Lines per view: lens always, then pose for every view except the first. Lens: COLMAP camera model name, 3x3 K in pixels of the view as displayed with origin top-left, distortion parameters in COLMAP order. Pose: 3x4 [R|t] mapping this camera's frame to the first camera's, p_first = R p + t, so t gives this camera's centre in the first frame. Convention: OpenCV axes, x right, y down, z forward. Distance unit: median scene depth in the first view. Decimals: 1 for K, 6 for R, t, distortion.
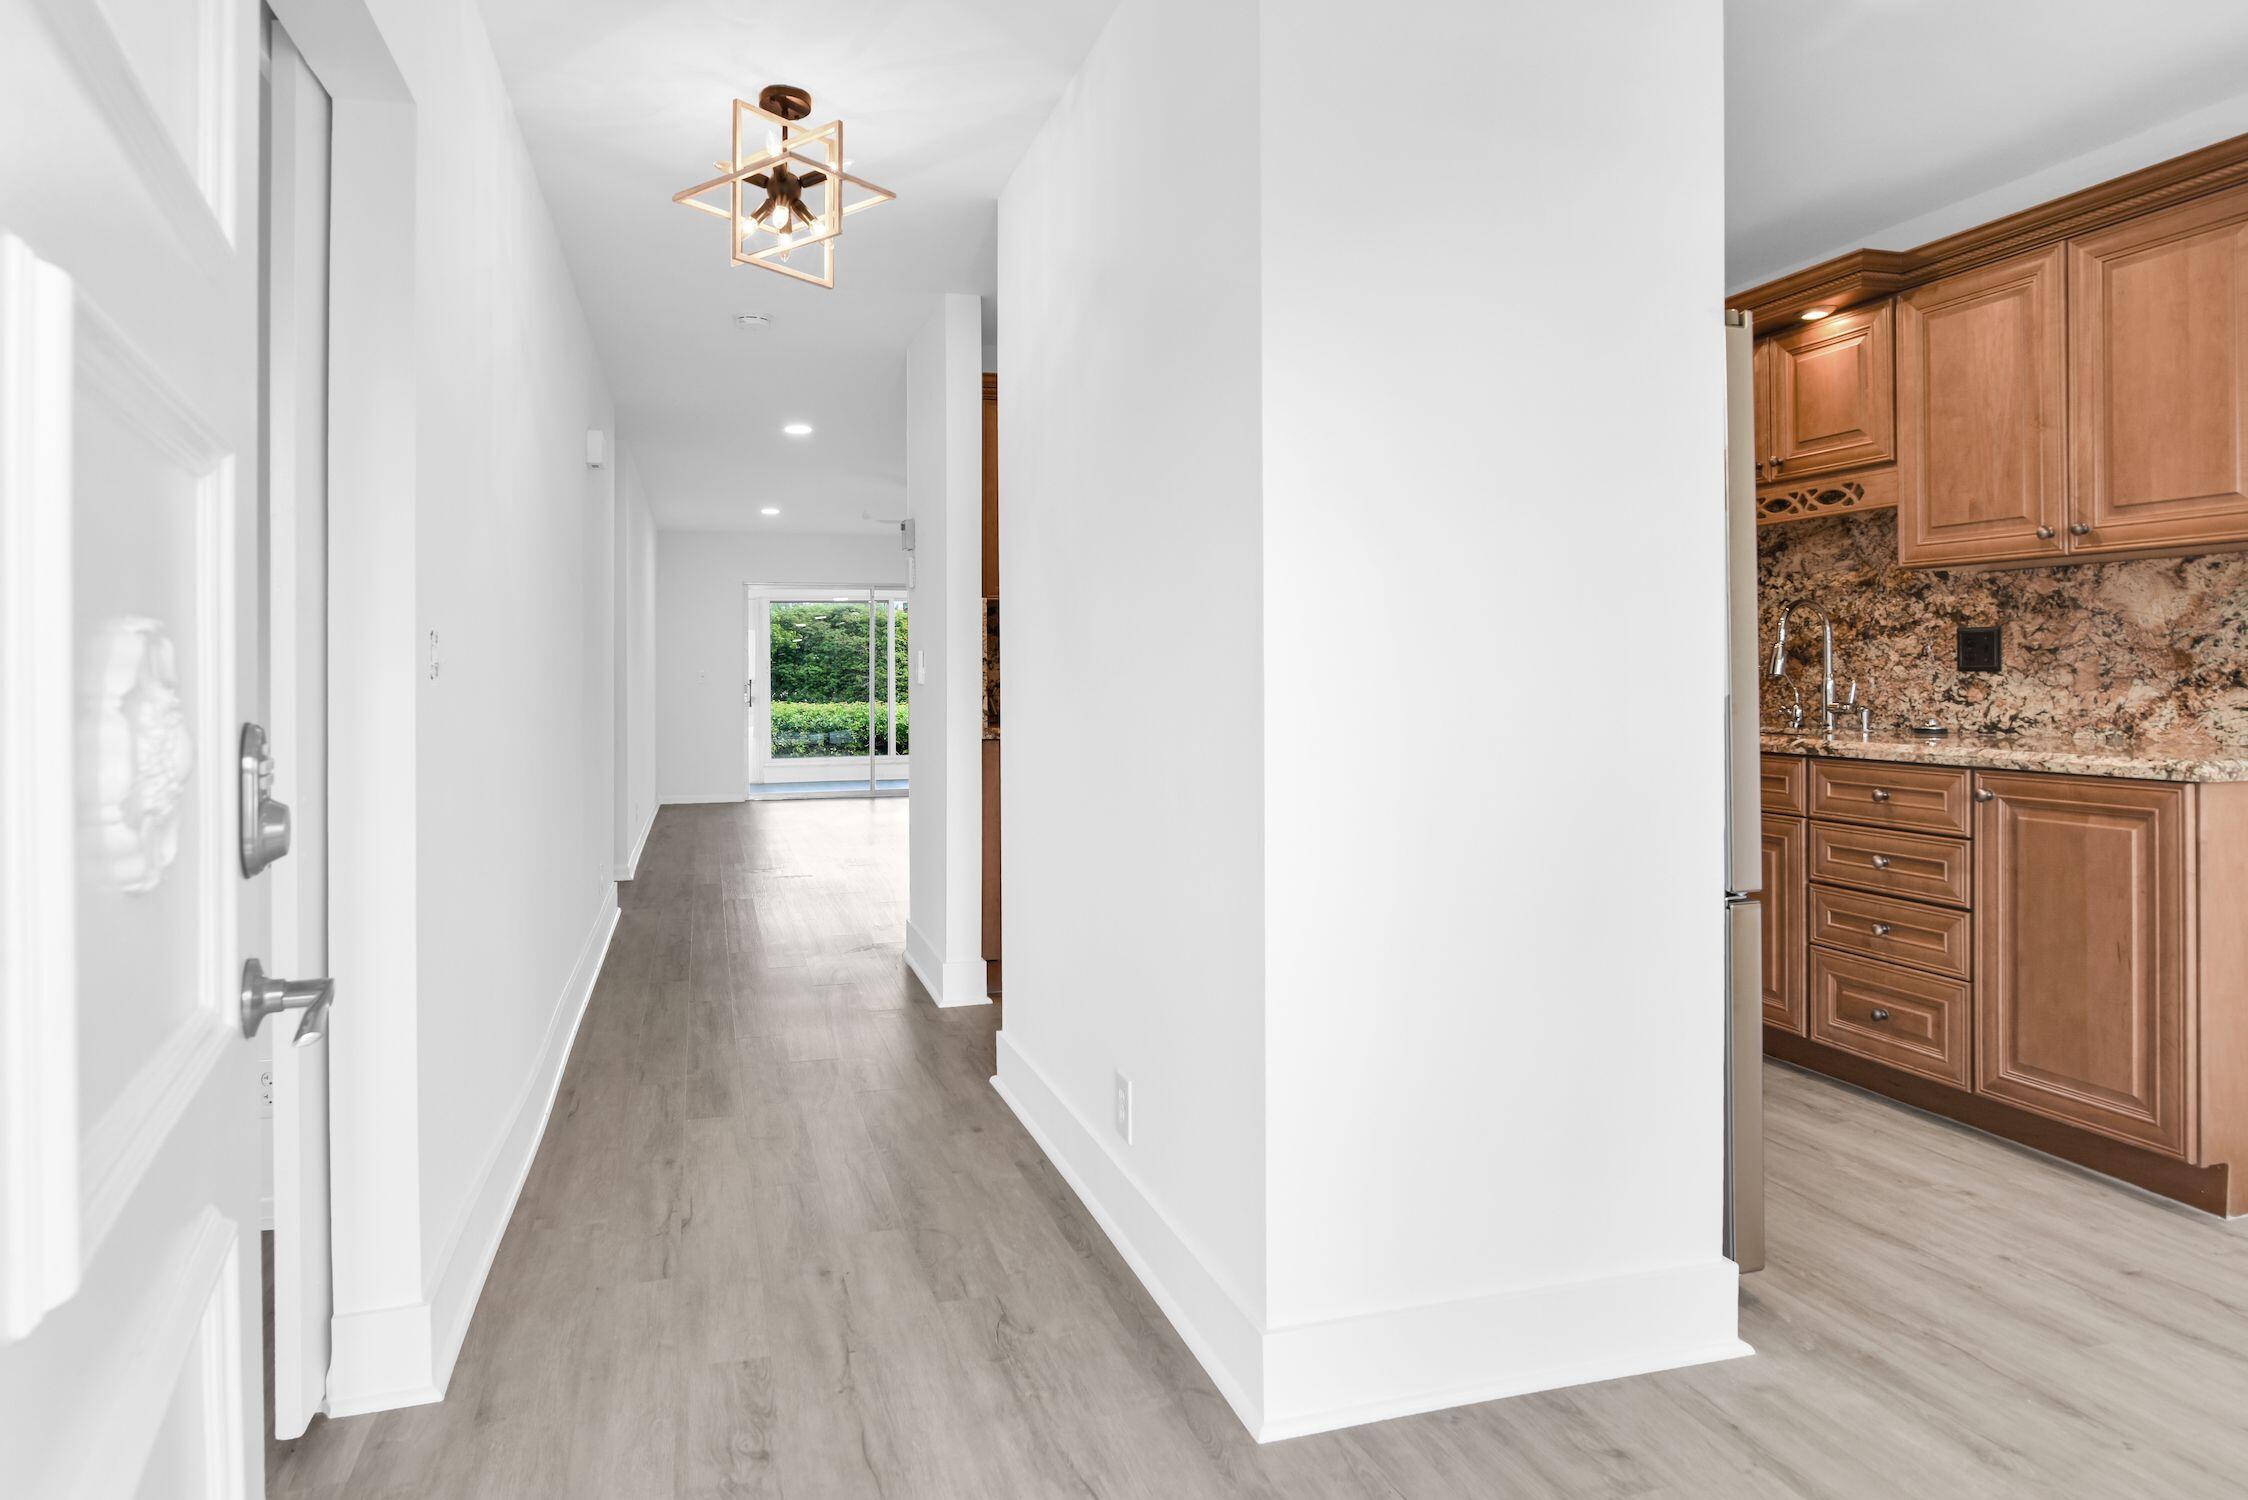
lens RADIAL K [[1264.7, 0, 1069.5], [0, 1264.7, 678.6], [0, 0, 1]] dist [-0.005691, -0.002019]
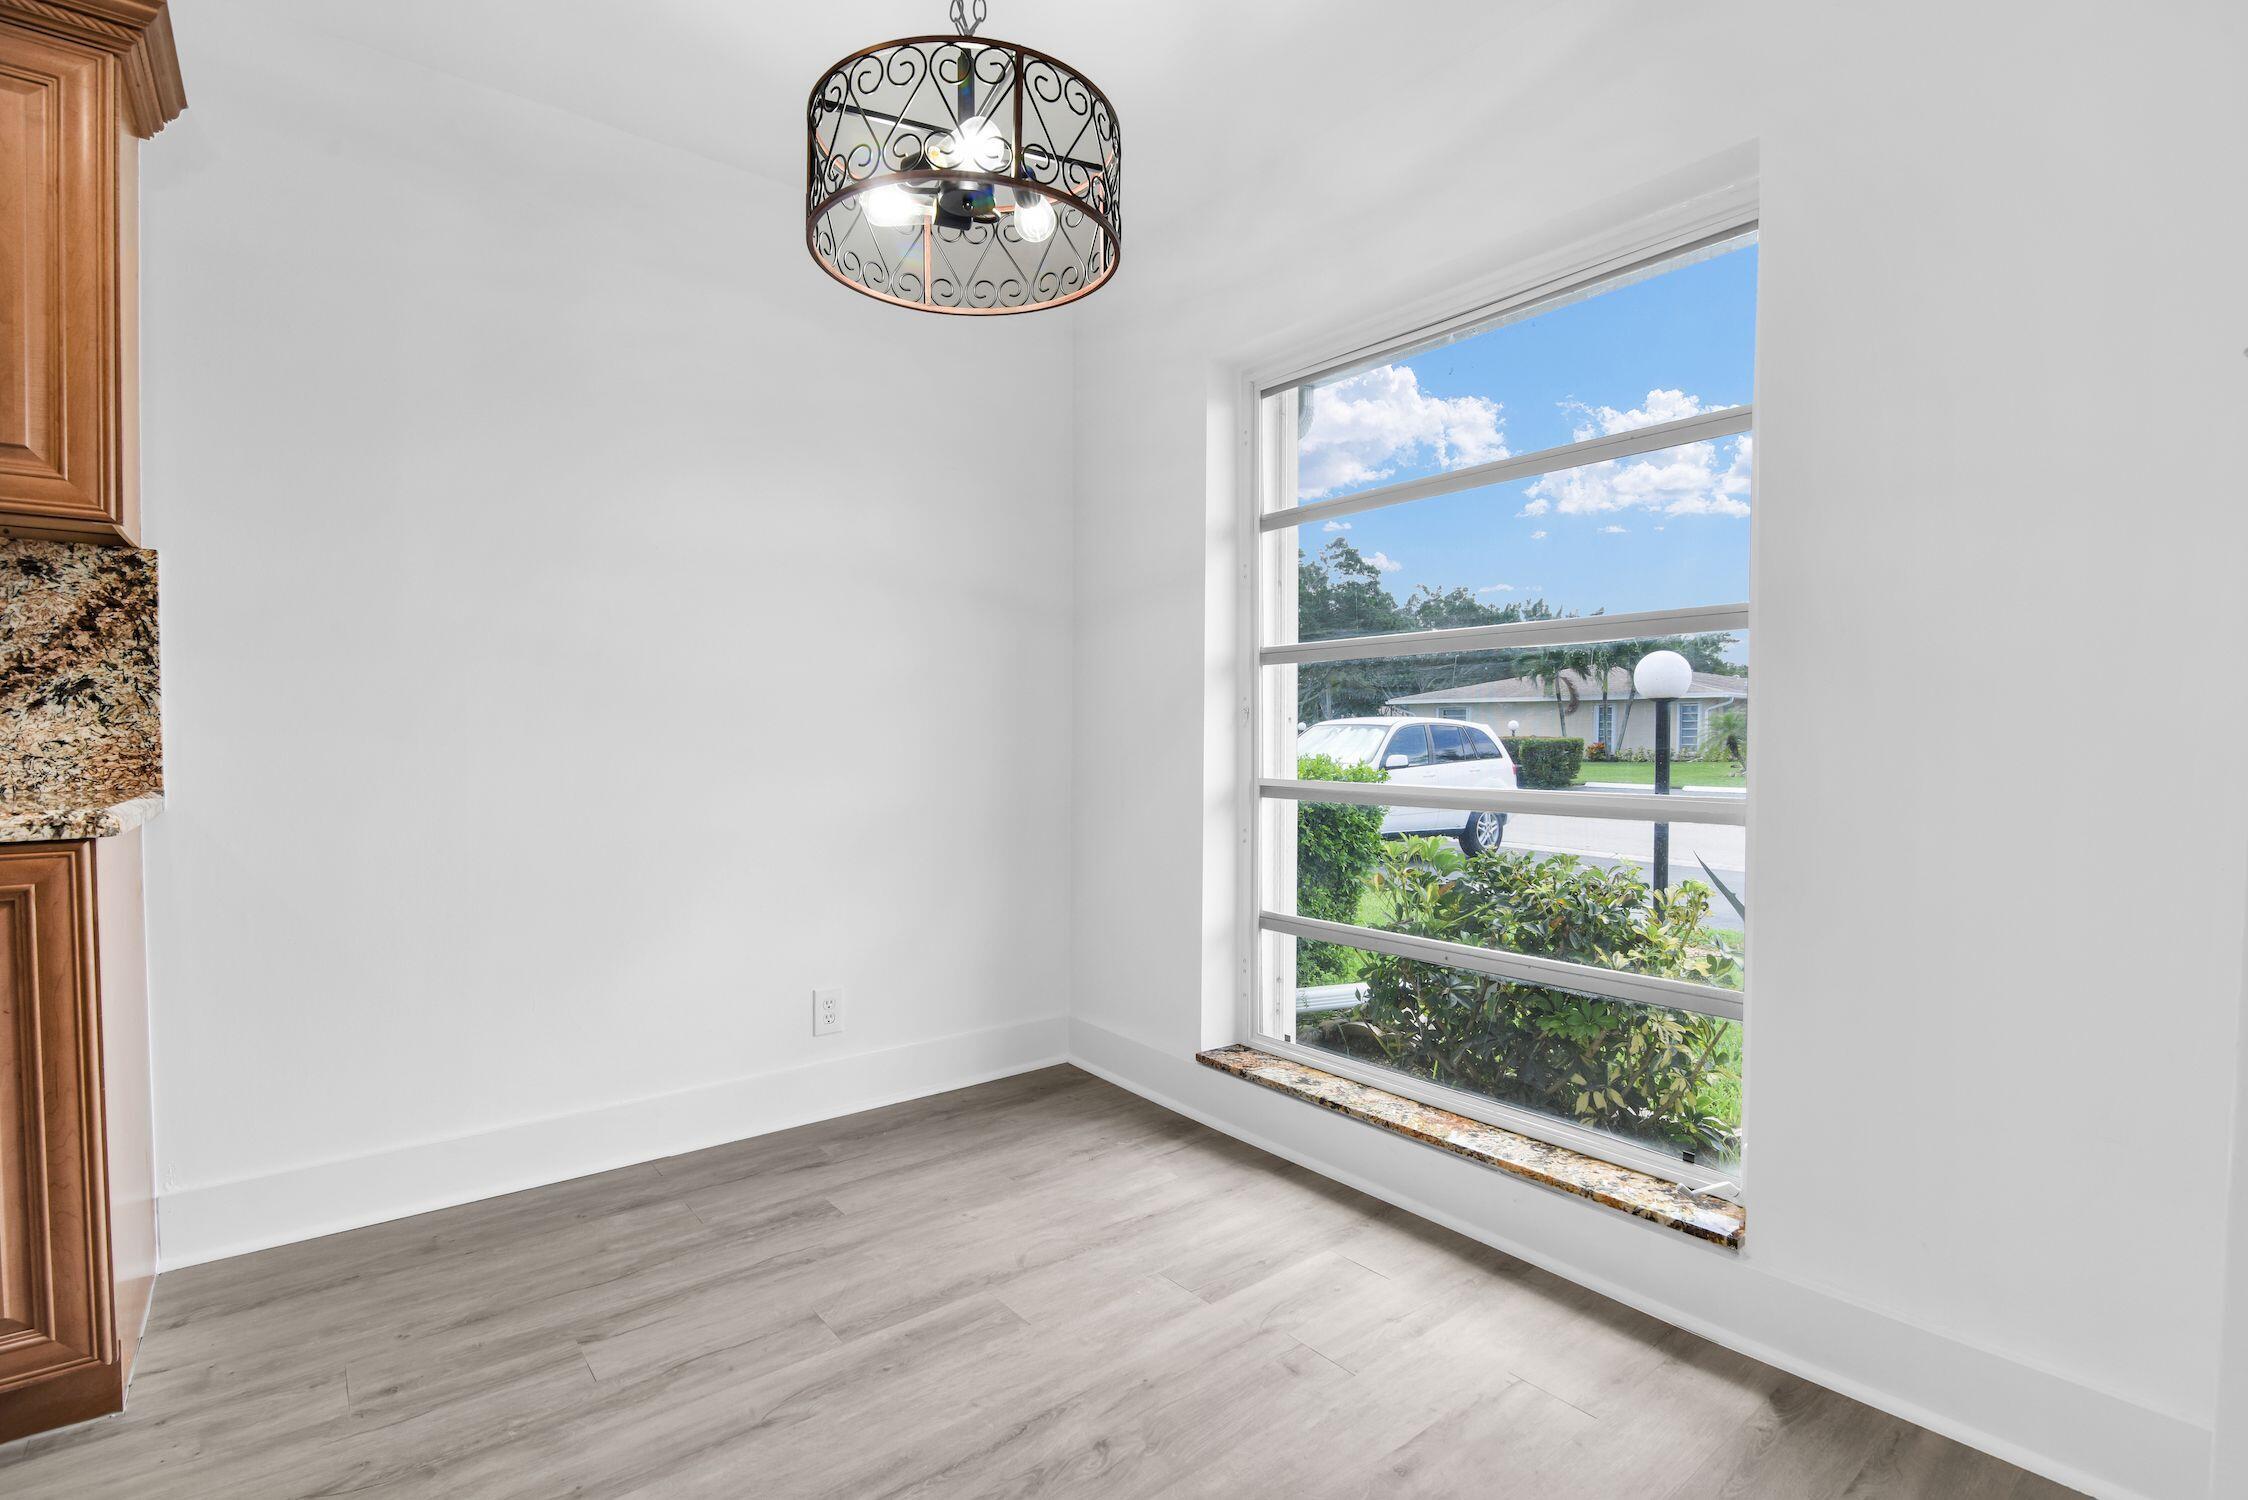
lens RADIAL K [[1044.2, 0, 1123.3], [0, 1044.2, 766.3], [0, 0, 1]] dist [-0.022472, 0.001221]
pose [[-0.391037, -0.019122, 0.920176, 0.109407], [0.004236, 0.999736, 0.022575, 0.025402], [-0.920365, 0.012726, -0.390853, 0.567307]]
